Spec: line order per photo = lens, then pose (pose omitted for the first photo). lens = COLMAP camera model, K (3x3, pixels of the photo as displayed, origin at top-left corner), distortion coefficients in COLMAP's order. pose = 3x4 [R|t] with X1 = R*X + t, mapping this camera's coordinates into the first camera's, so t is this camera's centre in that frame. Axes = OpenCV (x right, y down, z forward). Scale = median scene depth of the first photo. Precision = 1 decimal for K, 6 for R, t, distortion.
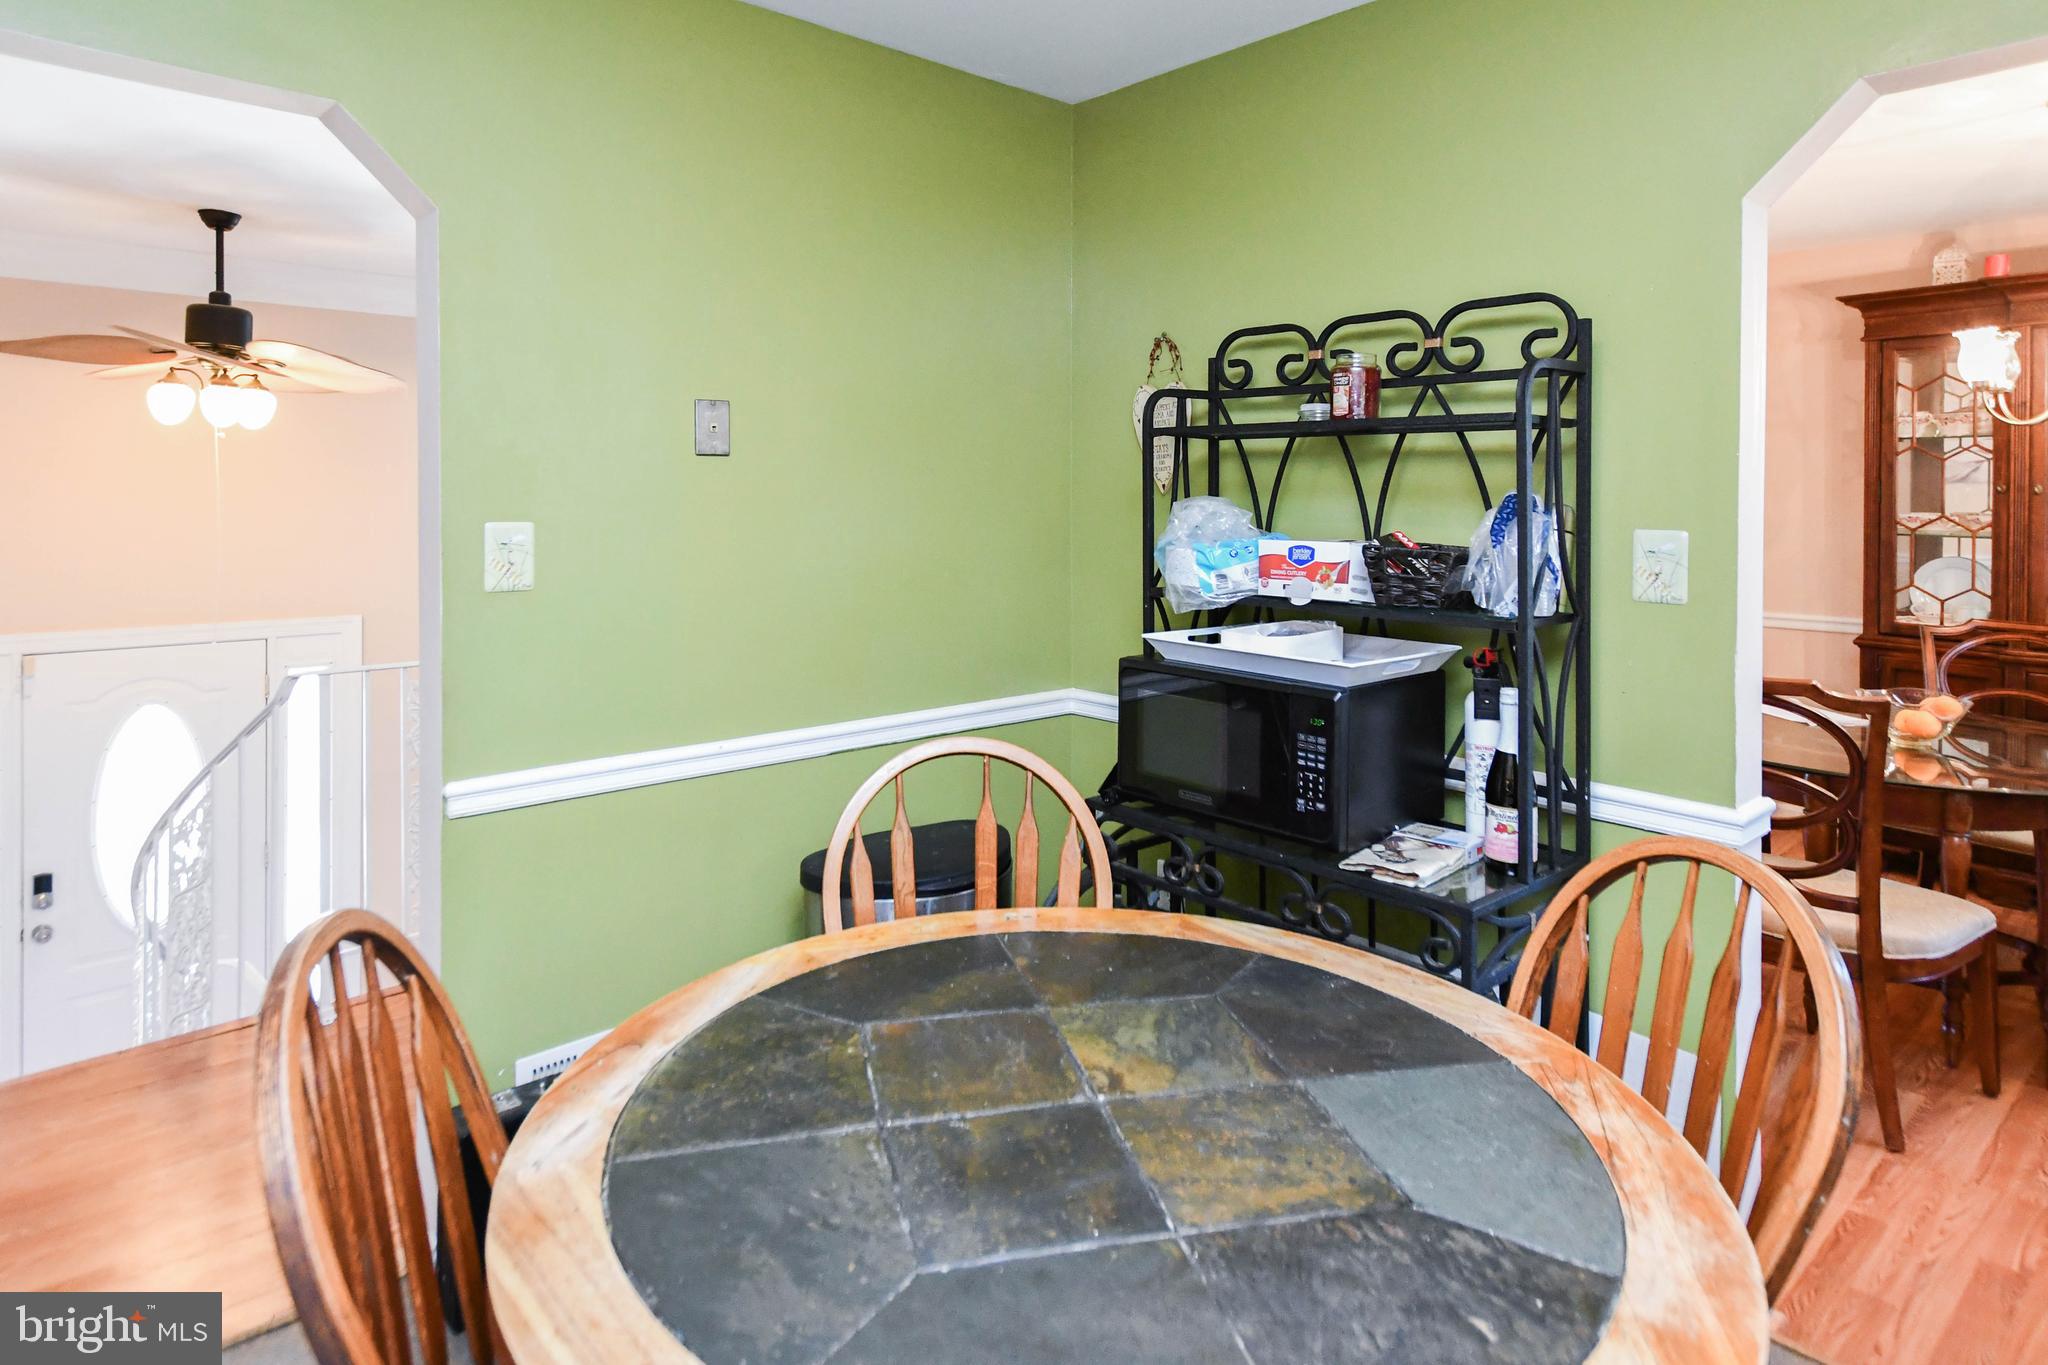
lens RADIAL K [[1190.3, 0, 1022.9], [0, 1190.3, 687.6], [0, 0, 1]] dist [0.018414, 0.005676]
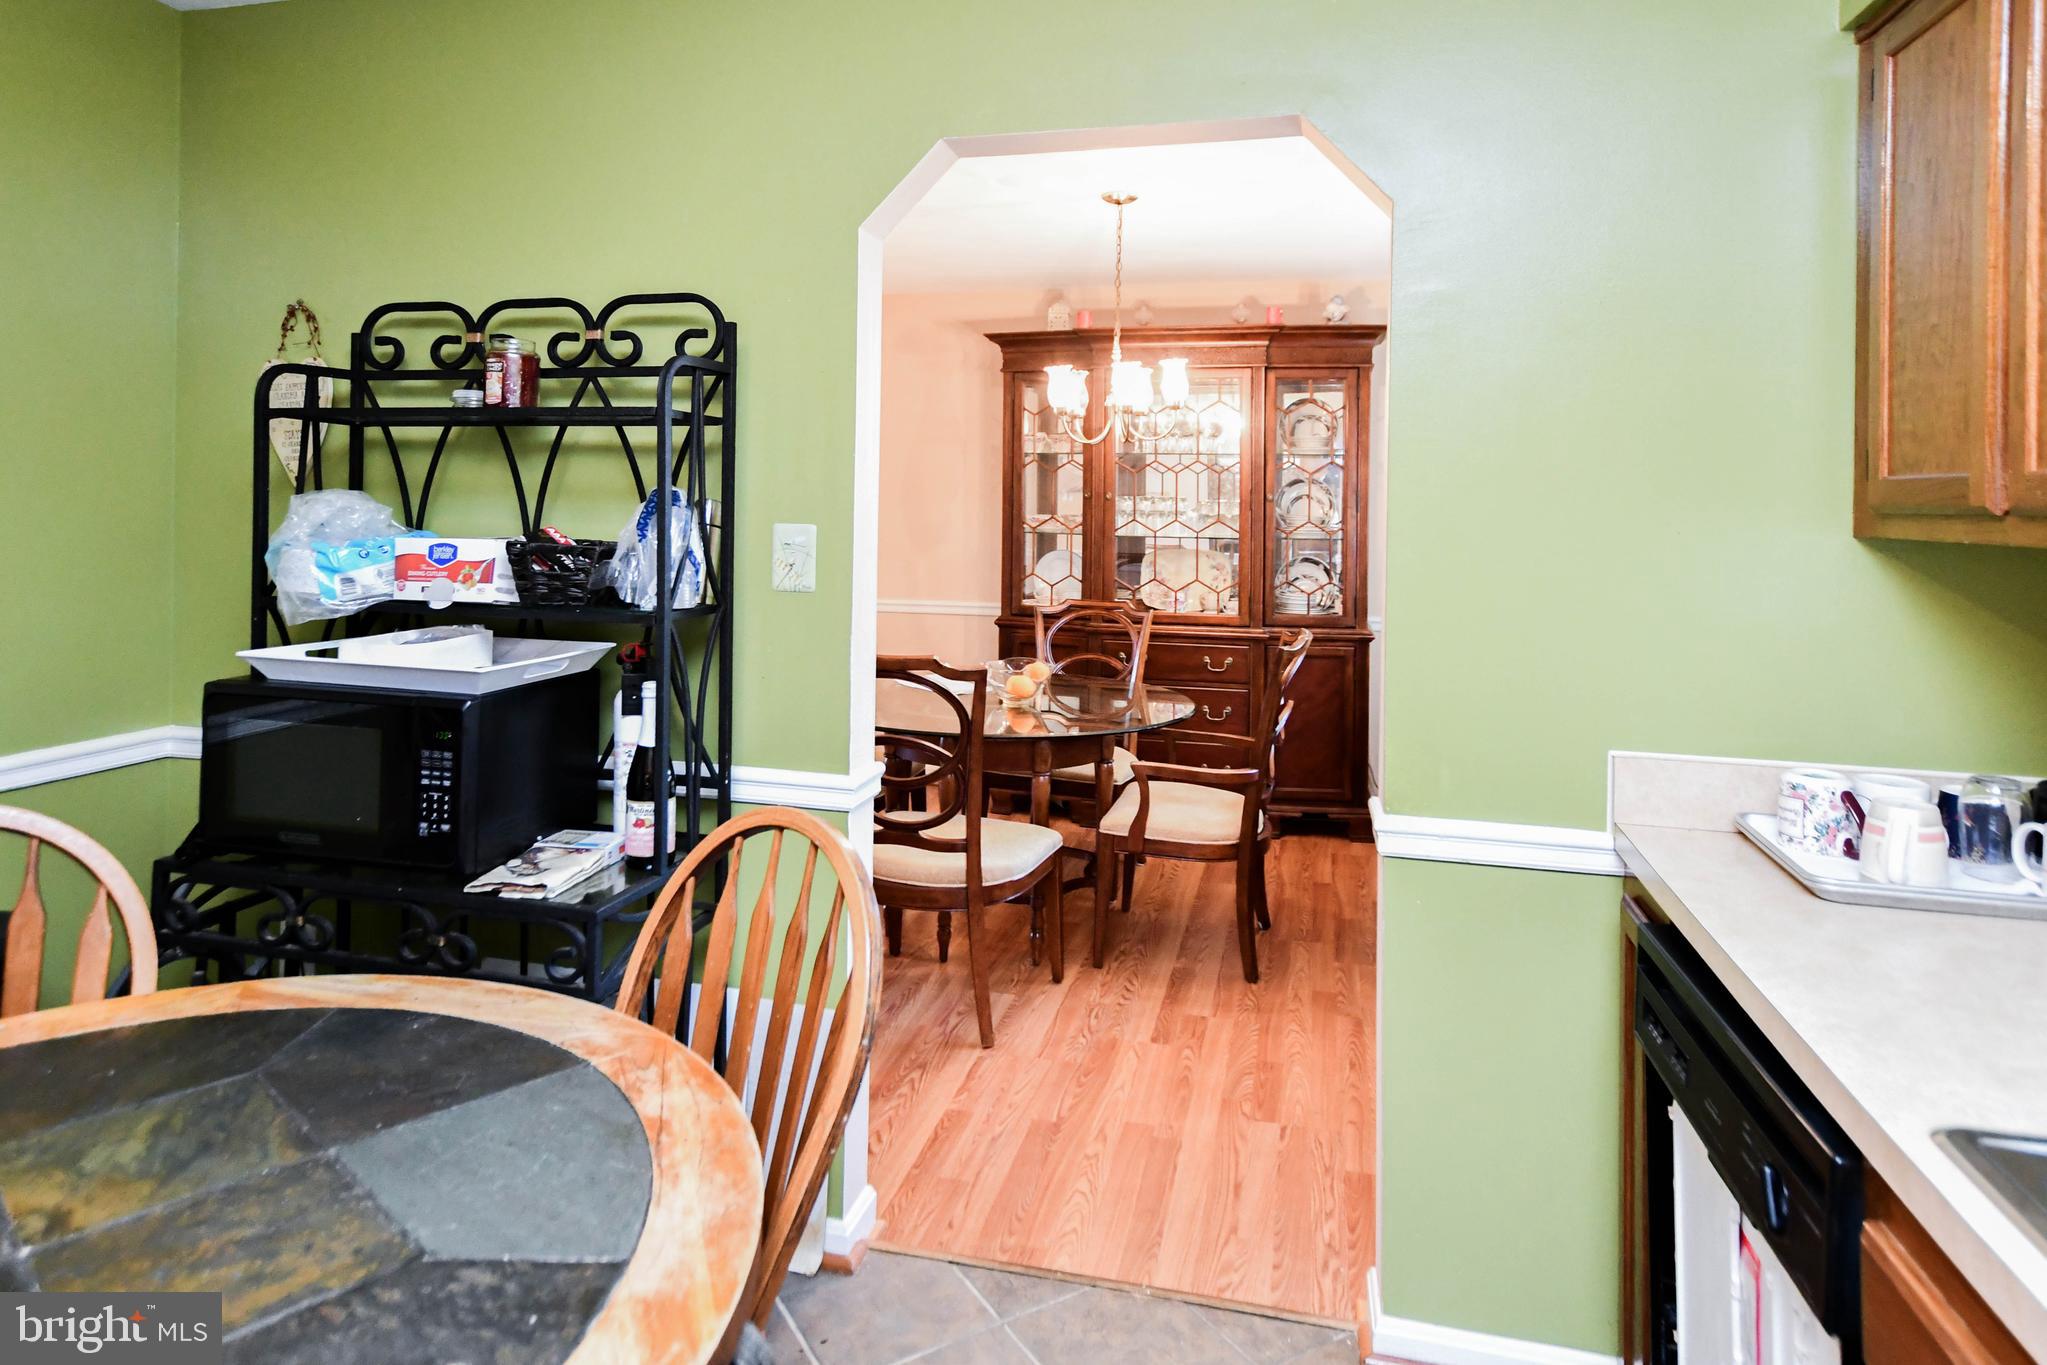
lens RADIAL K [[1189.7, 0, 1056.1], [0, 1189.7, 700.8], [0, 0, 1]] dist [0.018414, 0.005676]
pose [[0.831591, -0.084920, 0.548858, 0.139850], [0.083261, 0.996135, 0.027971, 0.016375], [-0.549112, 0.022438, 0.835448, -0.013501]]
